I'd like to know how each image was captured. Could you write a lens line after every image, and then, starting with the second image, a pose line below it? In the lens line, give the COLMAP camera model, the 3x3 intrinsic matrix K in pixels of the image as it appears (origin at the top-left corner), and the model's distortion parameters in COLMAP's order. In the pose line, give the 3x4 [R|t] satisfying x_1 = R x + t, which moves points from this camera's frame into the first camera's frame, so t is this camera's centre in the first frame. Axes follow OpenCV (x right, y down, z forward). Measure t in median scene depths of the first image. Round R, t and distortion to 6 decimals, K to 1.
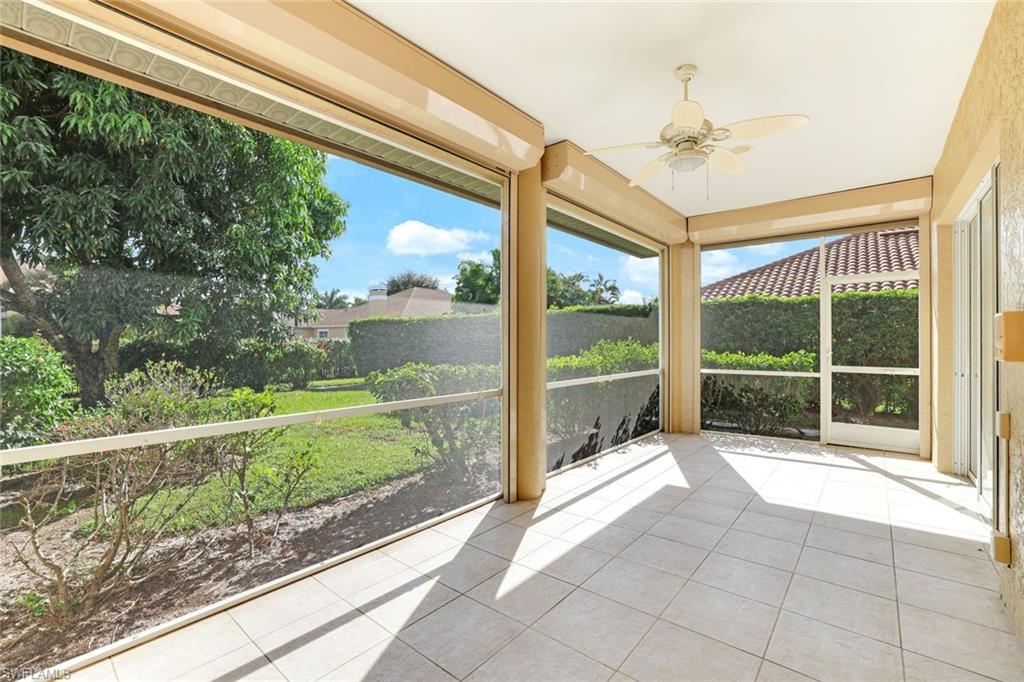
lens RADIAL K [[448.6, 0, 505.1], [0, 448.6, 336.1], [0, 0, 1]] dist [-0.028859, 0.011433]
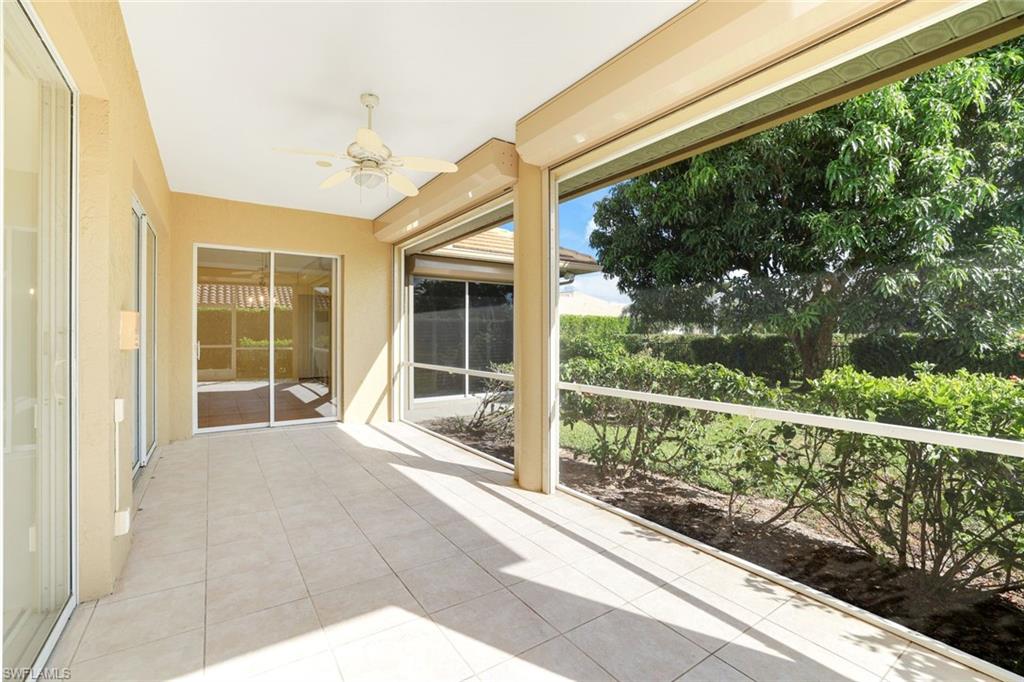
lens RADIAL K [[448.6, 0, 505.1], [0, 448.6, 336.1], [0, 0, 1]] dist [-0.028859, 0.011433]
pose [[-0.285408, 0.005048, -0.958393, 0.966947], [0.009285, 0.999954, 0.002502, 0.011935], [0.958361, -0.008184, -0.285442, 1.143192]]
